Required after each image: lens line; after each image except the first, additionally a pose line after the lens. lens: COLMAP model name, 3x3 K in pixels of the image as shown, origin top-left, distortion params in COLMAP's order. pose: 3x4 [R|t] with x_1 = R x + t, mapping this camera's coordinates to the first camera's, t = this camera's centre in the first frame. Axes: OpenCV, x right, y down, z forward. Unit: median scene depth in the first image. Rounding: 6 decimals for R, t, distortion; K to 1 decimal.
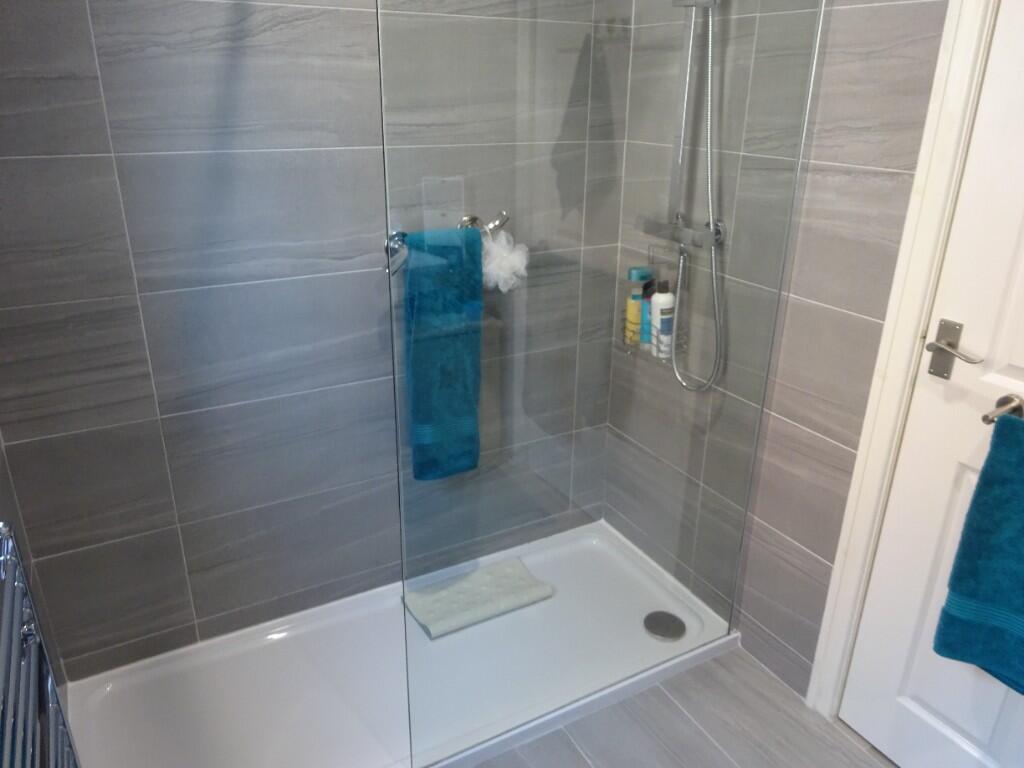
lens RADIAL K [[676.4, 0, 512.0], [0, 676.4, 384.0], [0, 0, 1]] dist [-0.001496, 0.001079]
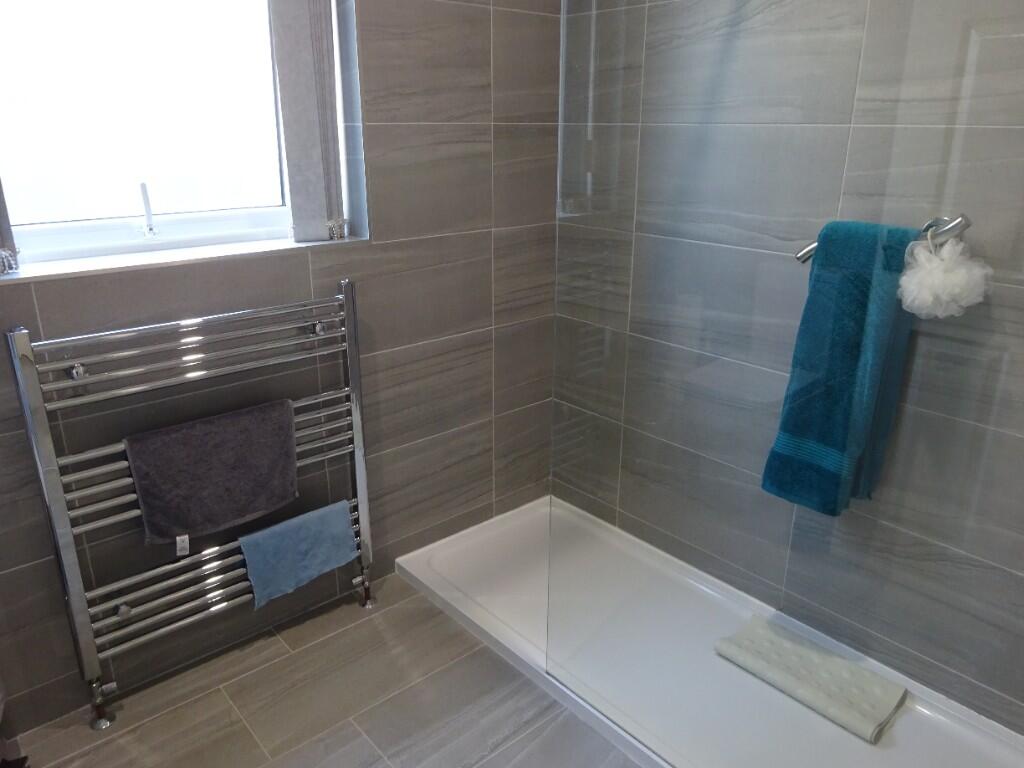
lens RADIAL K [[755.6, 0, 512.0], [0, 755.6, 384.0], [0, 0, 1]] dist [-0.000482, -0.001341]
pose [[0.246714, 0.333081, -0.910049, 0.760662], [-0.348587, 0.906723, 0.237362, -0.126903], [0.904223, 0.258670, 0.339809, 0.360370]]
